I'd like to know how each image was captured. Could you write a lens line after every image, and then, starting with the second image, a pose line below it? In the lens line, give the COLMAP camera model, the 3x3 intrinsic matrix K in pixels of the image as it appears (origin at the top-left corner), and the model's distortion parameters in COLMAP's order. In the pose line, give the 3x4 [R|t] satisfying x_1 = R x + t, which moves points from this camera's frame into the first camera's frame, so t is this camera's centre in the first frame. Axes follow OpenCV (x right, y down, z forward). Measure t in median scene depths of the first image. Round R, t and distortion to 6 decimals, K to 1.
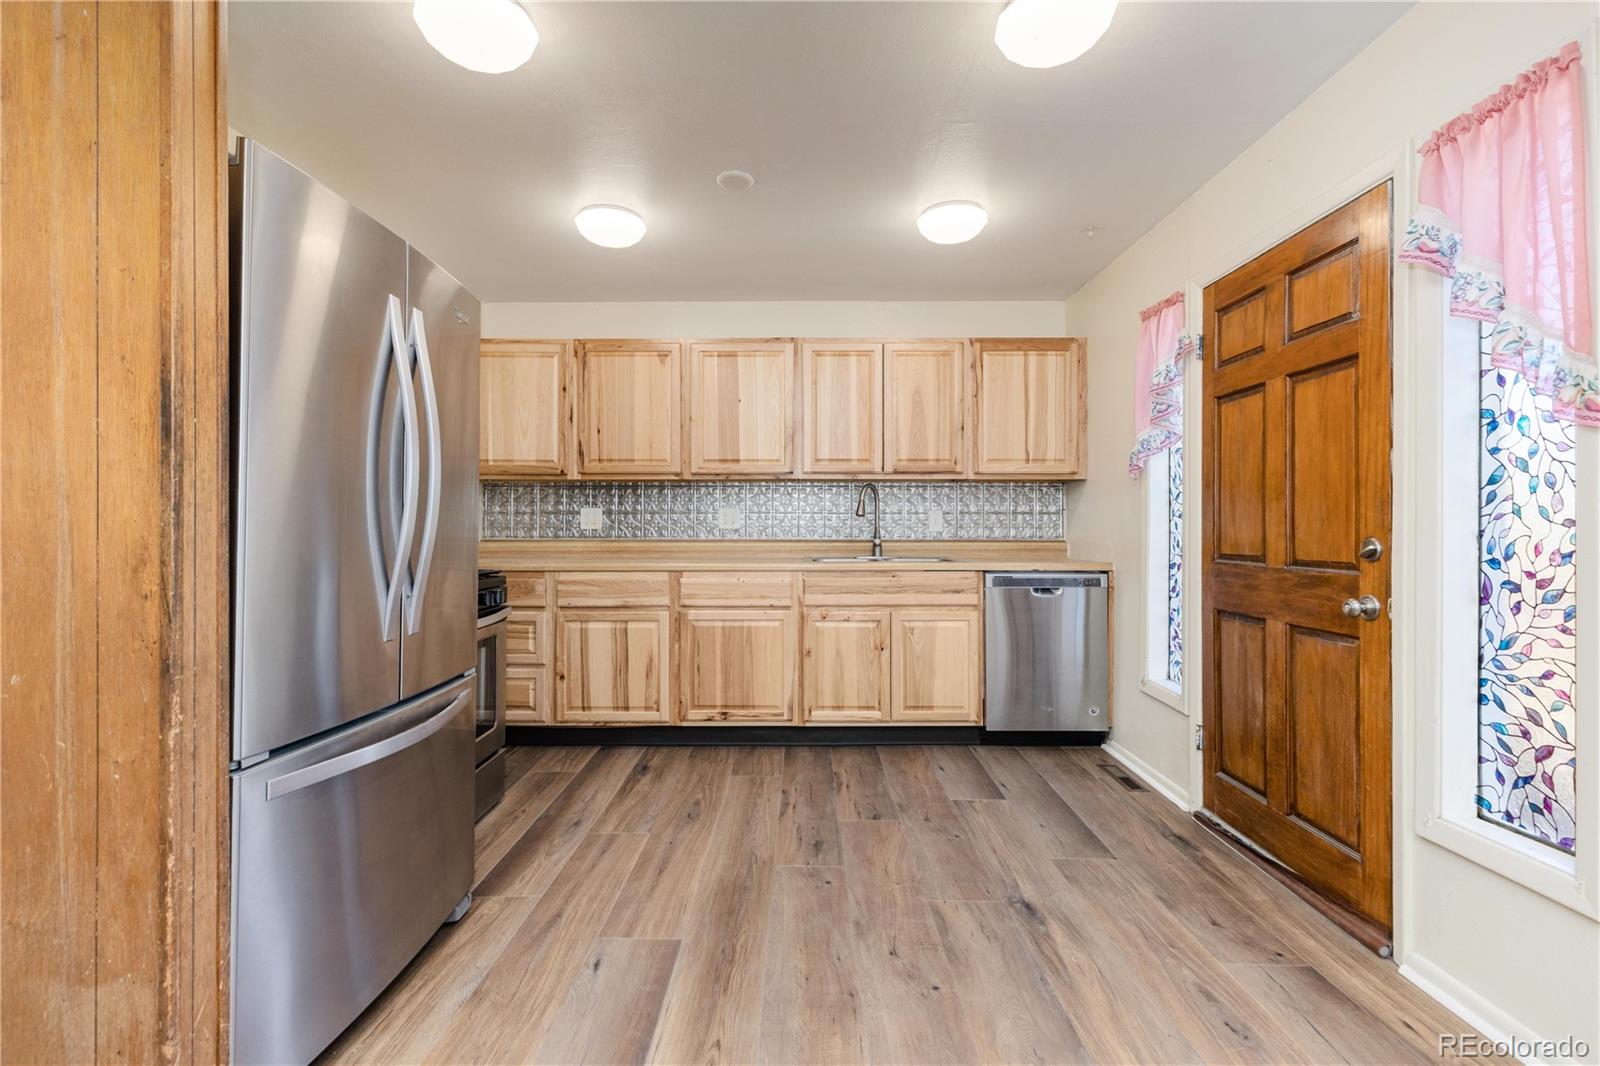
lens RADIAL K [[735.1, 0, 791.3], [0, 735.1, 521.4], [0, 0, 1]] dist [0.011430, -0.003583]
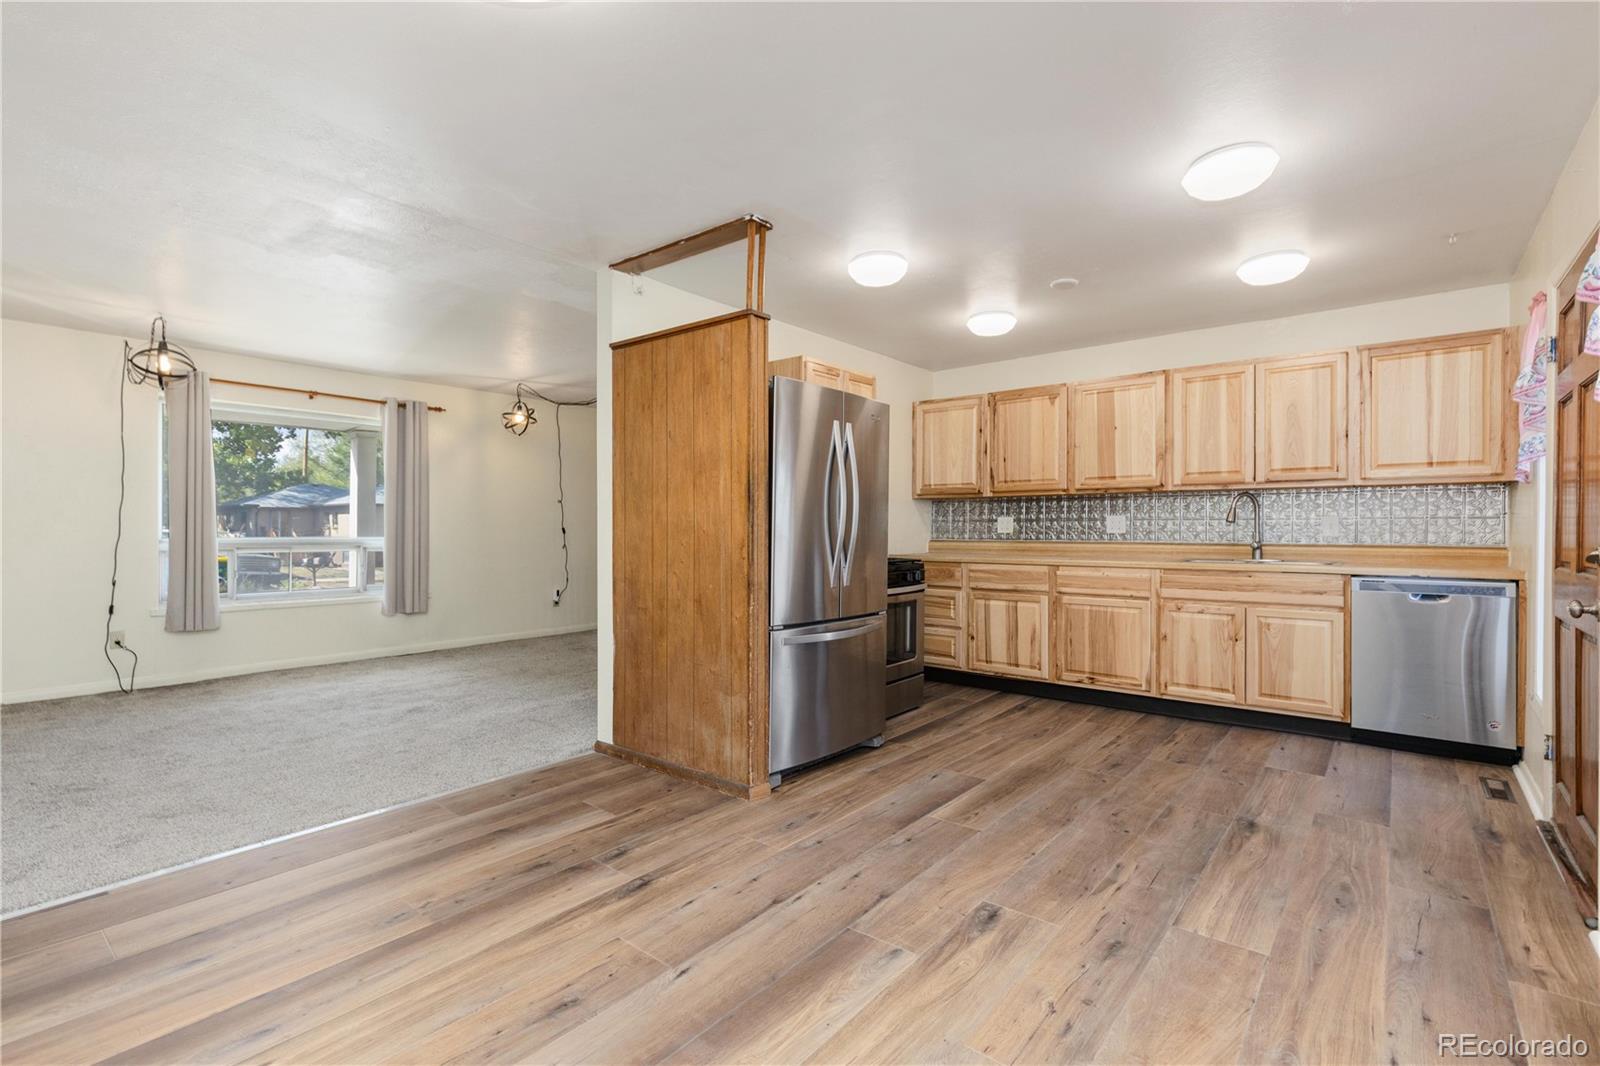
lens RADIAL K [[735.1, 0, 786.5], [0, 735.1, 528.7], [0, 0, 1]] dist [0.011430, -0.003583]
pose [[0.777340, 0.000953, -0.629081, 0.385191], [0.003754, 0.999974, 0.006153, -0.009302], [0.629070, -0.007145, 0.777316, -0.406766]]
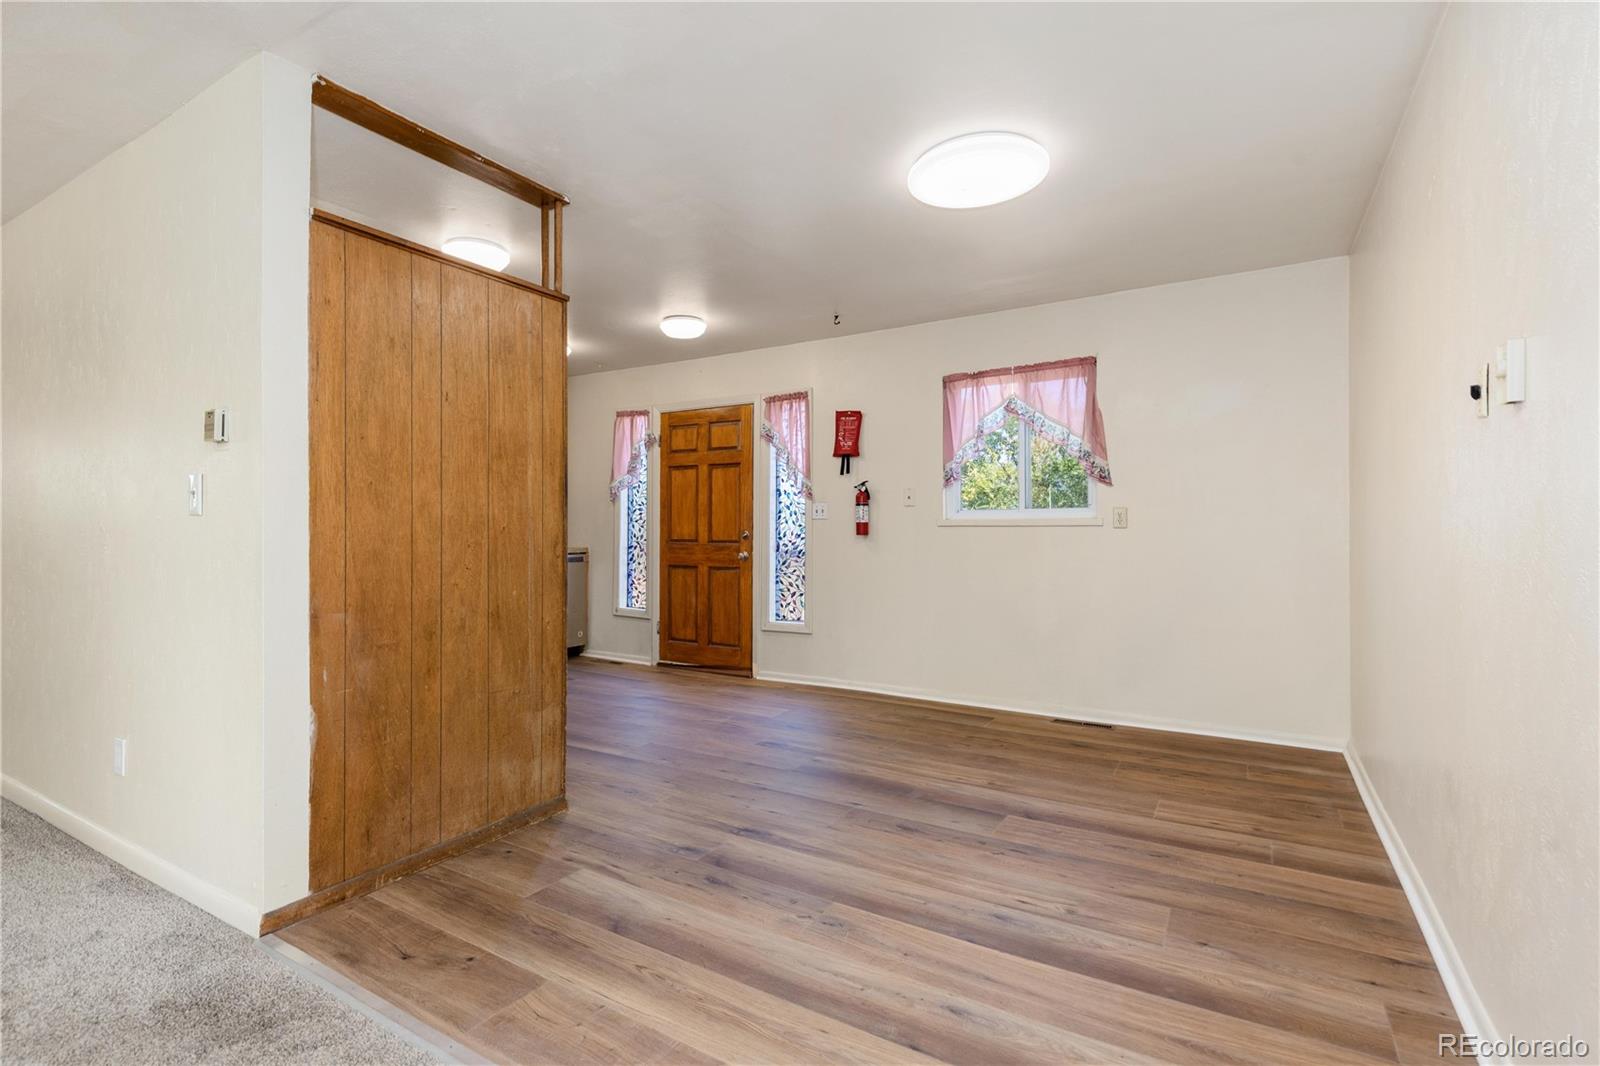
lens RADIAL K [[748.1, 0, 811.2], [0, 748.1, 524.3], [0, 0, 1]] dist [0.008847, -0.000606]
pose [[0.495922, -0.000810, 0.868367, -1.072709], [-0.006207, 0.999971, 0.004477, -0.010876], [-0.868345, -0.007610, 0.495903, -0.423313]]
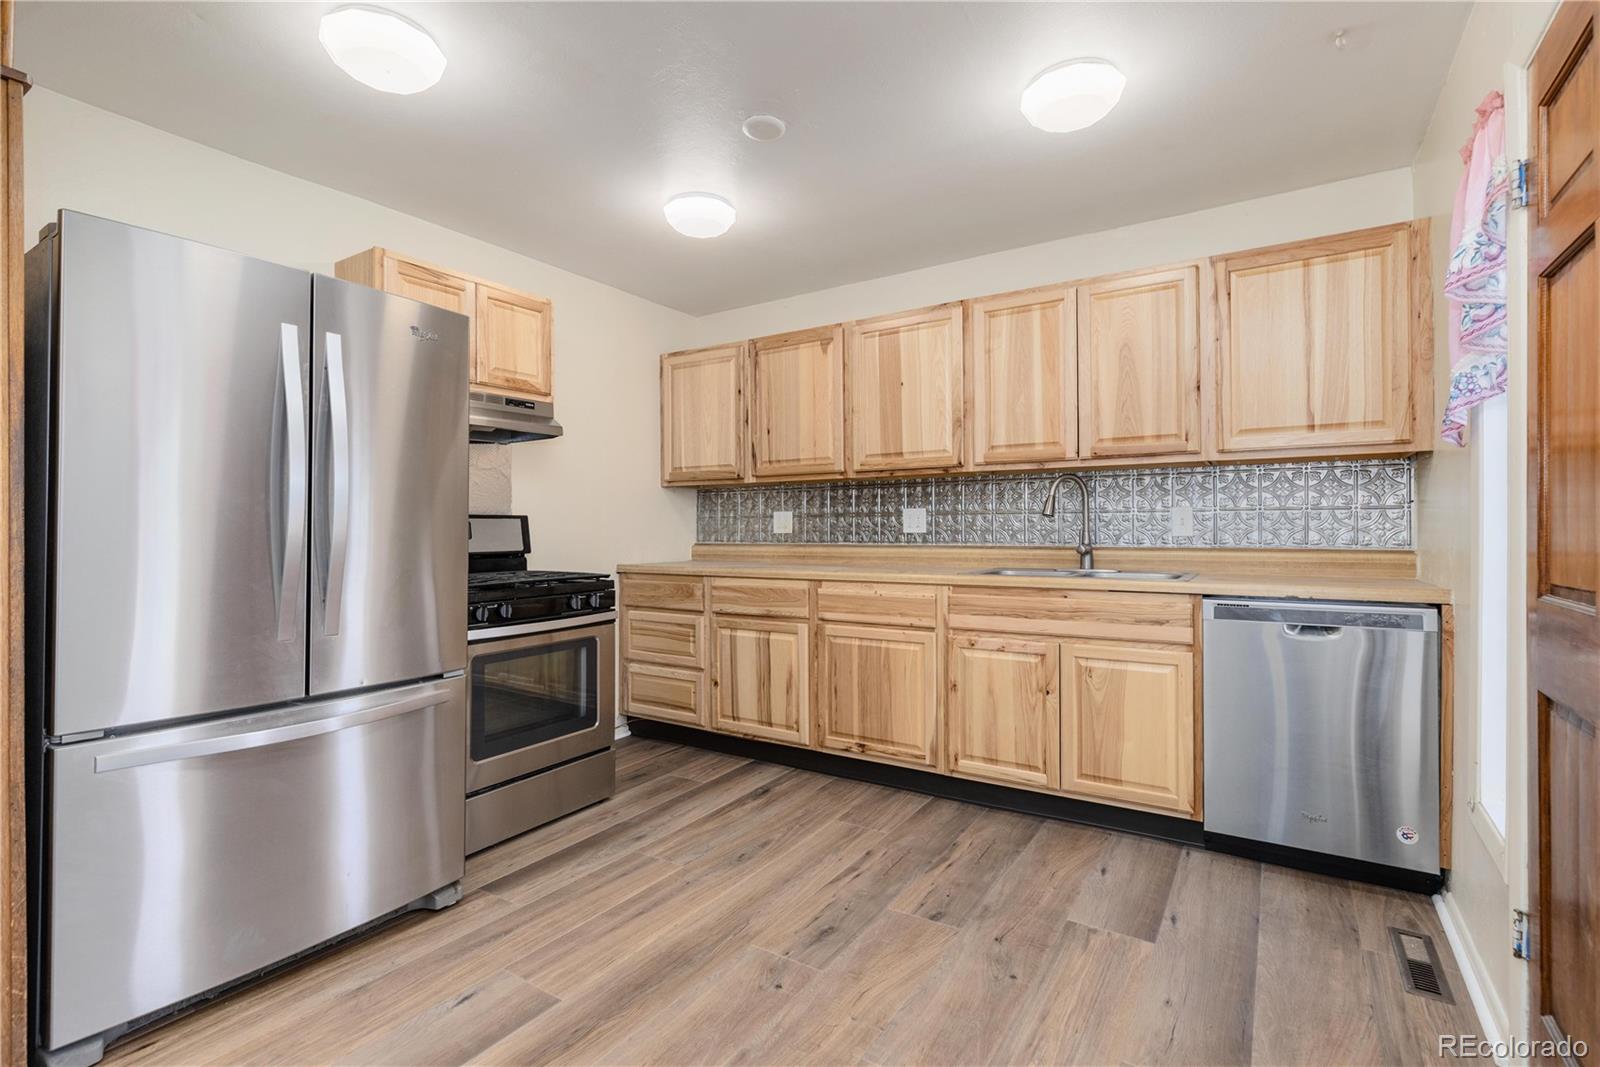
lens RADIAL K [[735.1, 0, 796.5], [0, 735.1, 526.6], [0, 0, 1]] dist [0.011430, -0.003583]
pose [[0.844373, -0.005718, -0.535725, 0.401723], [0.009641, 0.999943, 0.004522, -0.003317], [0.535668, -0.008983, 0.844381, 0.289306]]
